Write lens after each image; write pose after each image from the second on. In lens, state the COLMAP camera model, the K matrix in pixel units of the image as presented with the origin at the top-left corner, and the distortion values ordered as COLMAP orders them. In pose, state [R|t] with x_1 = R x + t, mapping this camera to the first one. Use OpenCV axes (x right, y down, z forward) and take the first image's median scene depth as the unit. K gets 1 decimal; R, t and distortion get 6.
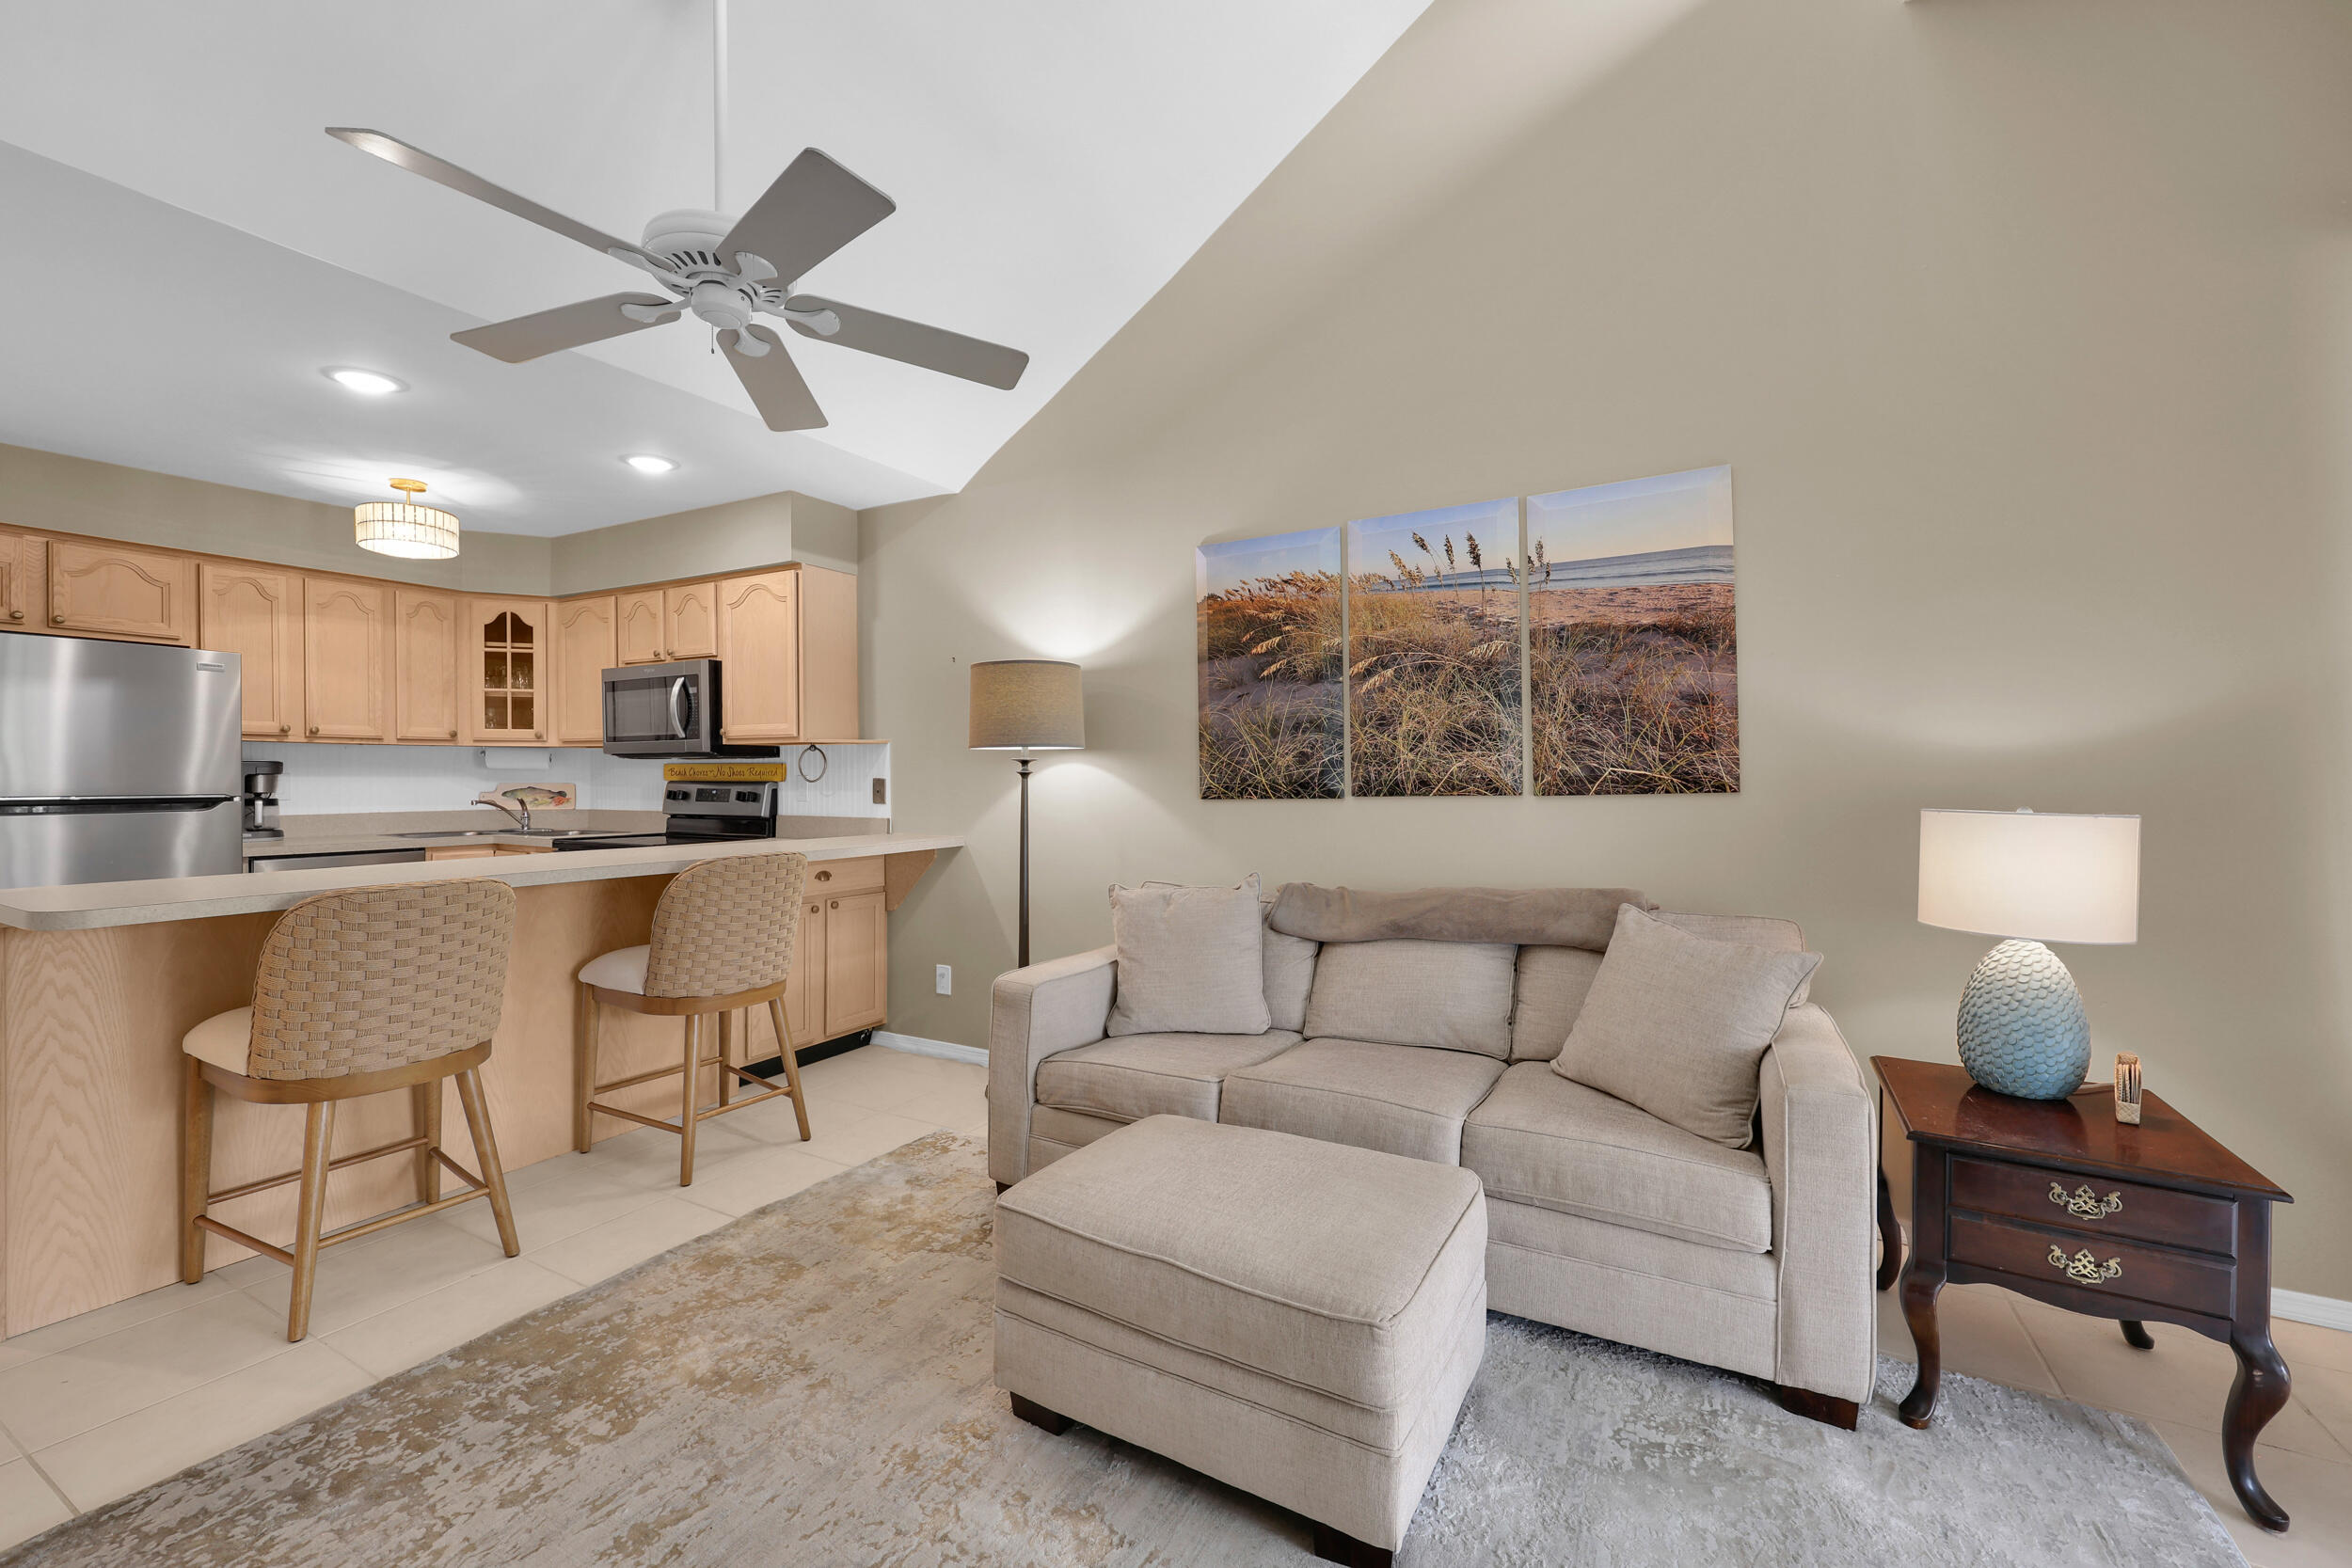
lens RADIAL K [[971.4, 0, 1134.1], [0, 971.4, 783.9], [0, 0, 1]] dist [-0.000993, -0.000379]
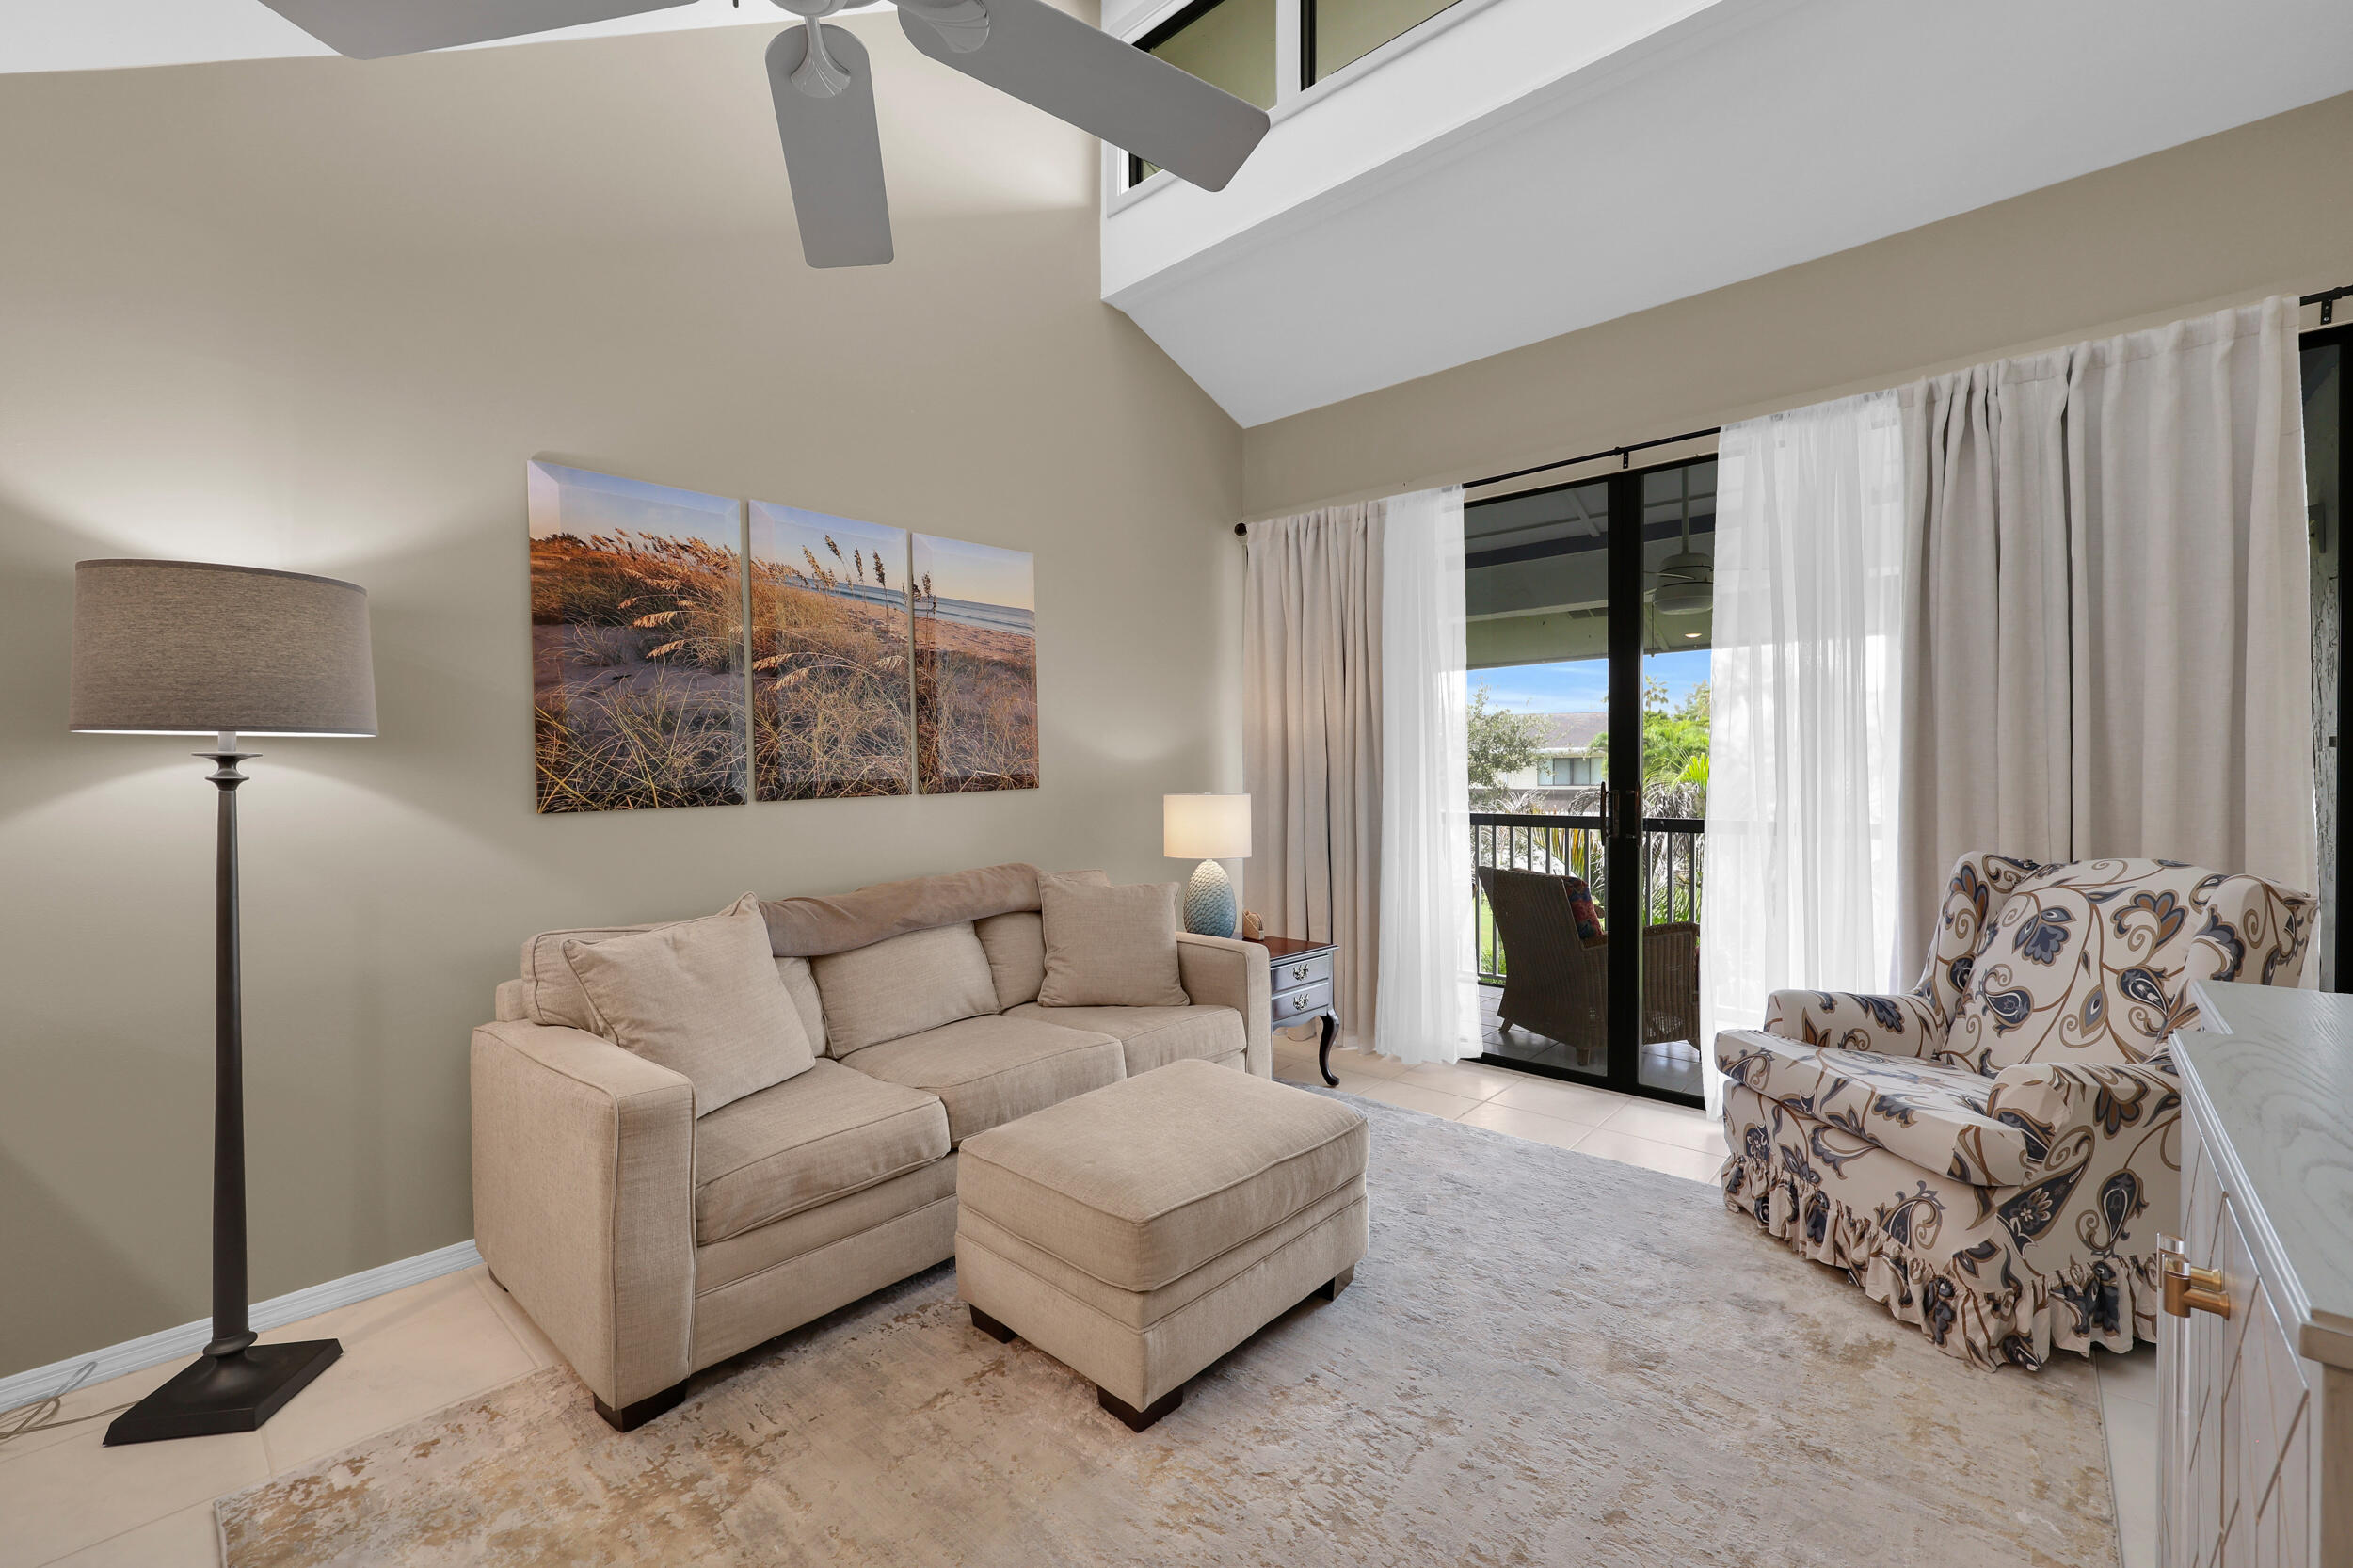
lens RADIAL K [[962.4, 0, 1163.7], [0, 962.4, 775.3], [0, 0, 1]] dist [-0.000465, 0.000130]
pose [[0.211551, -0.005335, 0.977352, -0.524970], [0.013962, 0.999900, 0.002436, -0.007813], [-0.977267, 0.013131, 0.211604, 0.392791]]
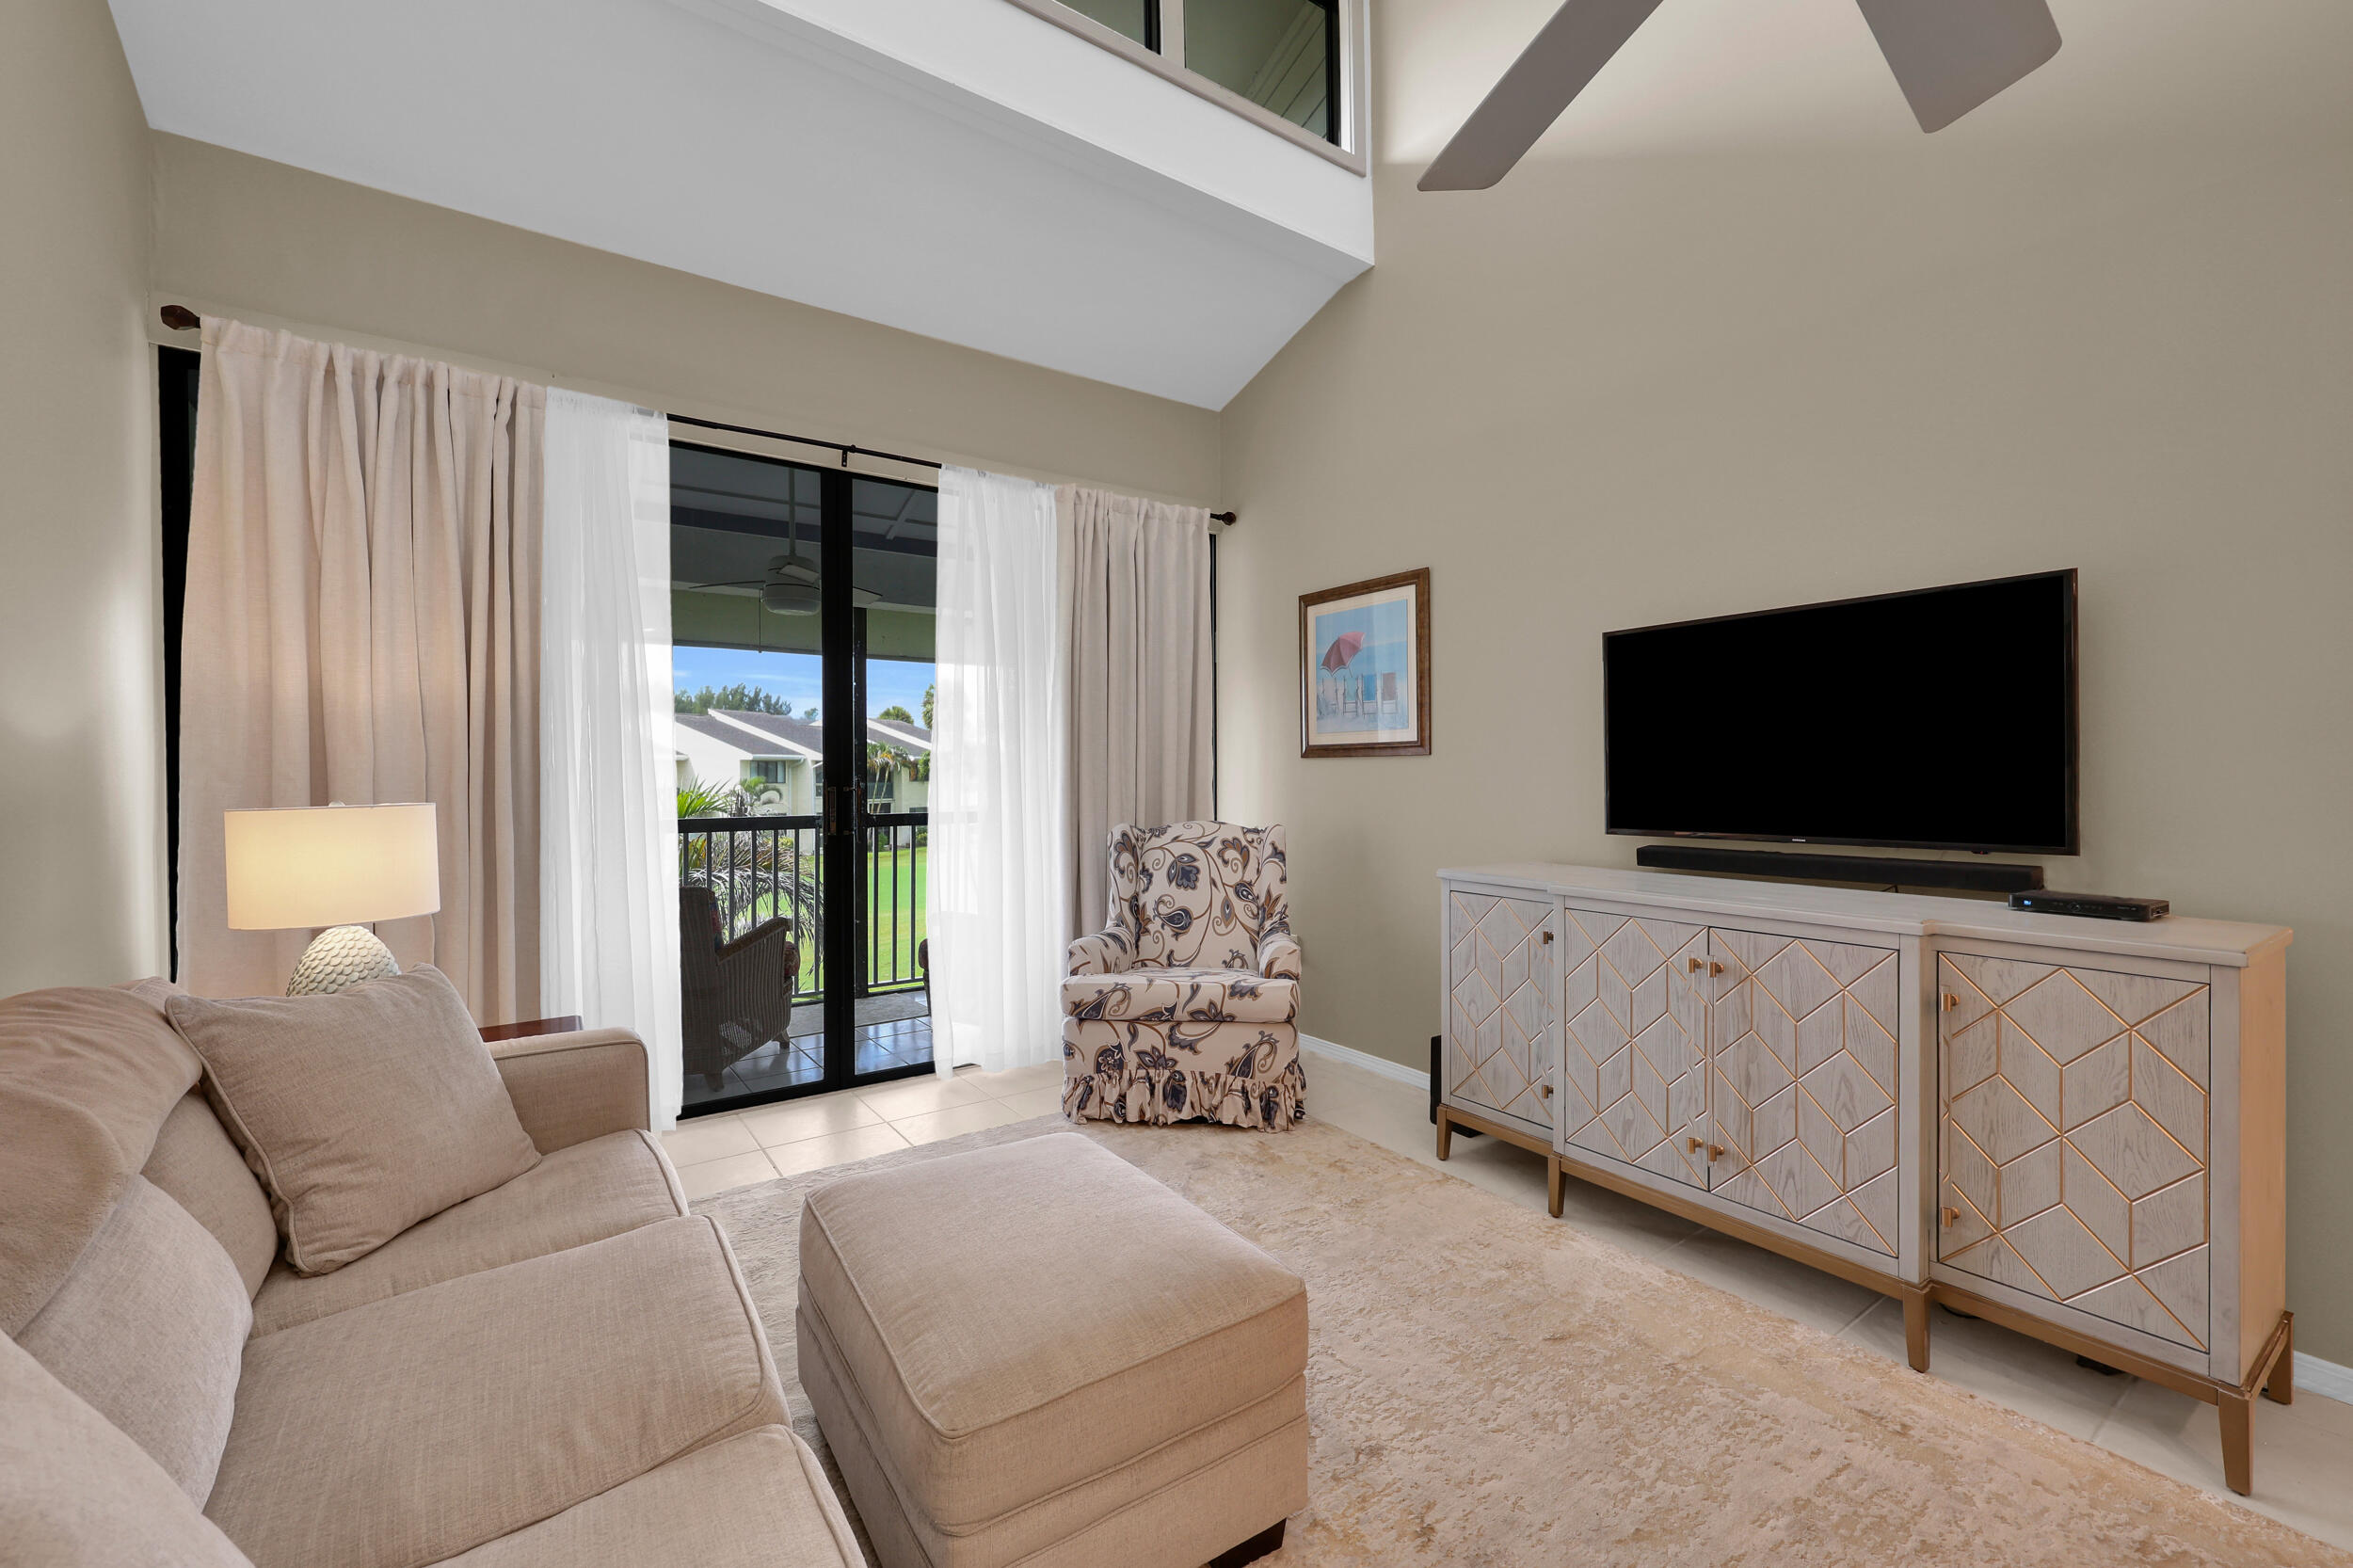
lens RADIAL K [[960.6, 0, 1170.2], [0, 960.6, 779.2], [0, 0, 1]] dist [0.001491, -0.000194]
pose [[-0.901925, -0.002490, 0.431885, -0.186178], [0.007624, 0.999736, 0.021685, -0.012218], [-0.431825, 0.022851, -0.901668, 0.901045]]
